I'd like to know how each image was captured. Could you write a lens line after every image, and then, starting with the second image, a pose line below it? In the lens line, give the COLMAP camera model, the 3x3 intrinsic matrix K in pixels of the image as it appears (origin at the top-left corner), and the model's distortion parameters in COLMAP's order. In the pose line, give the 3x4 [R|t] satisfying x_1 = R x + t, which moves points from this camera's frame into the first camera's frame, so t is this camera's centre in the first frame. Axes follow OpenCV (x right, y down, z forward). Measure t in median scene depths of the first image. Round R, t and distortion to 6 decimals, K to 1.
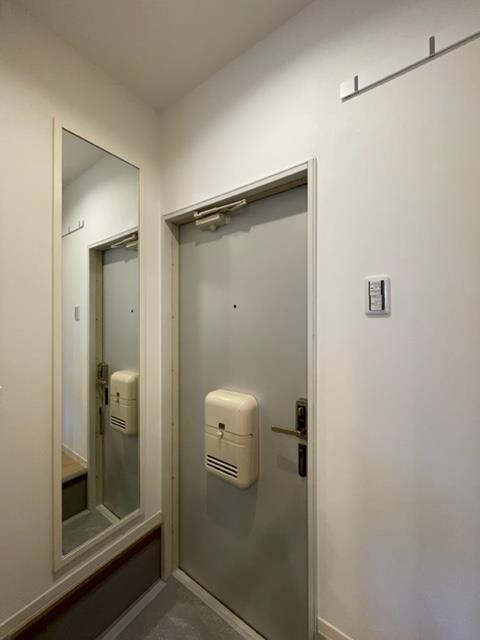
lens RADIAL K [[259.4, 0, 240.0], [0, 259.4, 320.0], [0, 0, 1]] dist [0.000363, -0.000030]
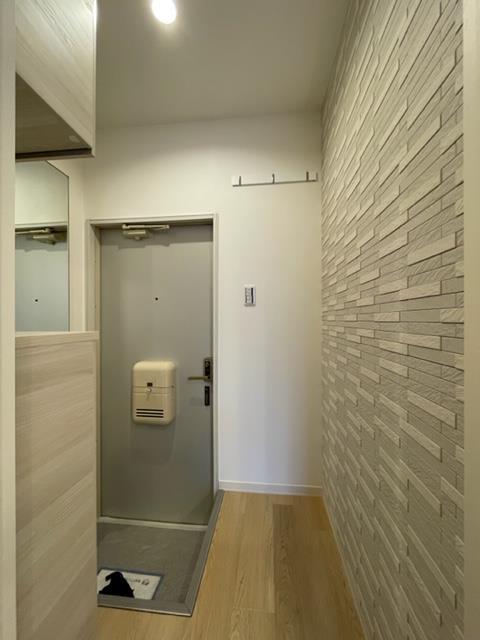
lens RADIAL K [[259.4, 0, 240.0], [0, 259.4, 320.0], [0, 0, 1]] dist [0.000363, -0.000030]
pose [[0.870133, 0.001614, 0.492815, -0.333300], [-0.003078, 0.999993, 0.002158, 0.058679], [-0.492808, -0.003394, 0.870131, -0.442441]]
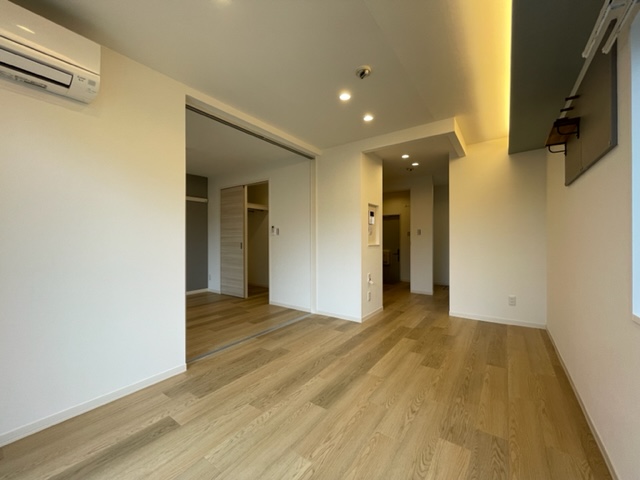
lens RADIAL K [[259.4, 0, 320.0], [0, 259.4, 240.0], [0, 0, 1]] dist [0.000363, -0.000030]
pose [[0.999957, -0.004116, 0.008338, -1.355830], [0.004104, 0.999991, 0.001461, 0.076556], [-0.008344, -0.001427, 0.999964, -4.155925]]
